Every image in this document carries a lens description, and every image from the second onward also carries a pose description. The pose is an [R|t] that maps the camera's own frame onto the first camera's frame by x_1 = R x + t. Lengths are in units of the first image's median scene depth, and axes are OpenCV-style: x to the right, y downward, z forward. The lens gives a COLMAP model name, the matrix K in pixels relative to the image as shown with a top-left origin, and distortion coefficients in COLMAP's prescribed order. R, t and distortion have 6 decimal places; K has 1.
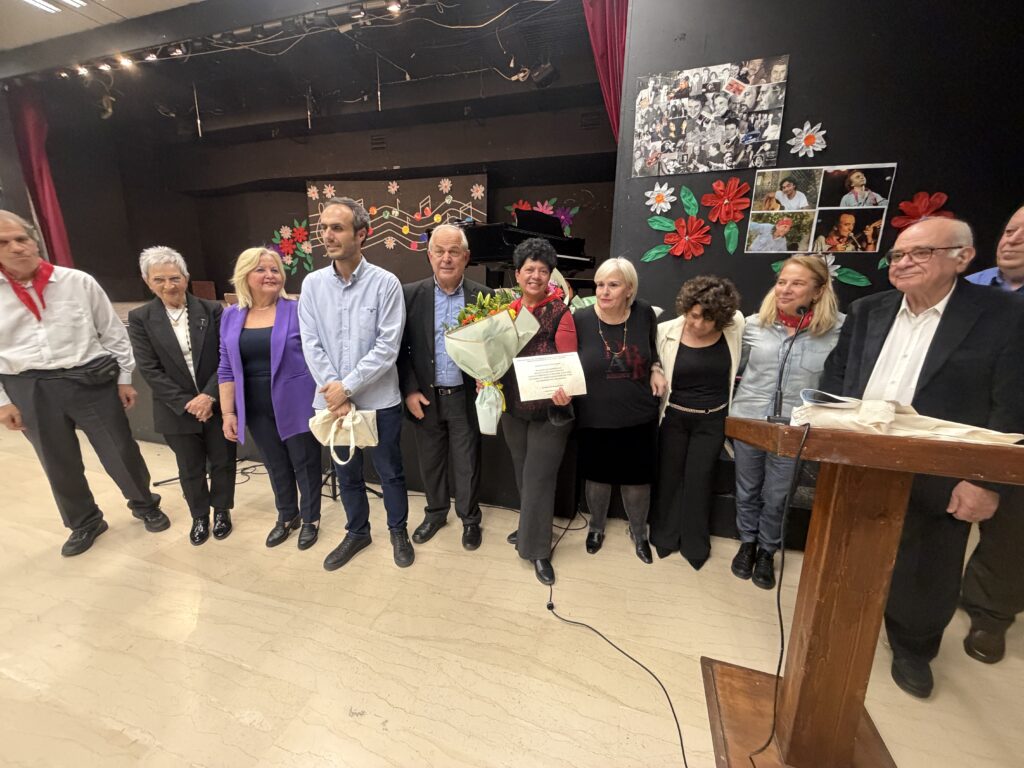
lens RADIAL K [[410.6, 0, 509.6], [0, 410.6, 382.3], [0, 0, 1]] dist [0.000447, 0.000012]
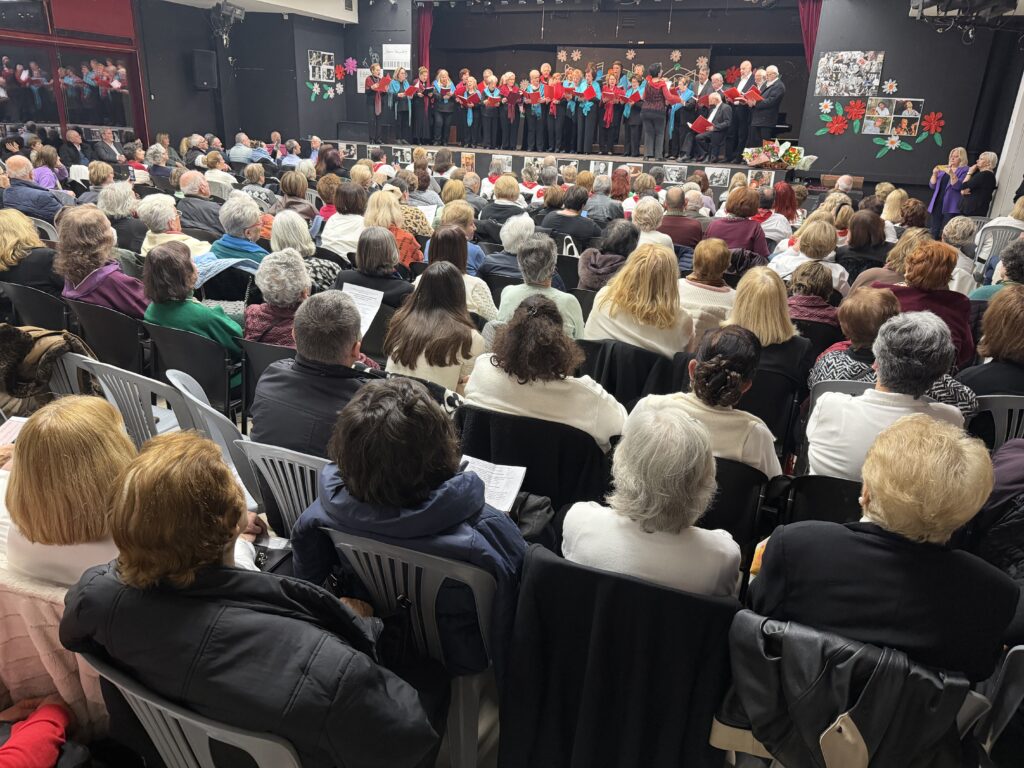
lens RADIAL K [[720.0, 0, 512.6], [0, 720.0, 384.8], [0, 0, 1]] dist [-0.002363, -0.000332]
pose [[0.991017, 0.064752, -0.117011, -0.804235], [-0.048836, 0.989763, 0.134105, 0.636923], [0.124497, -0.127186, 0.984035, -3.413955]]
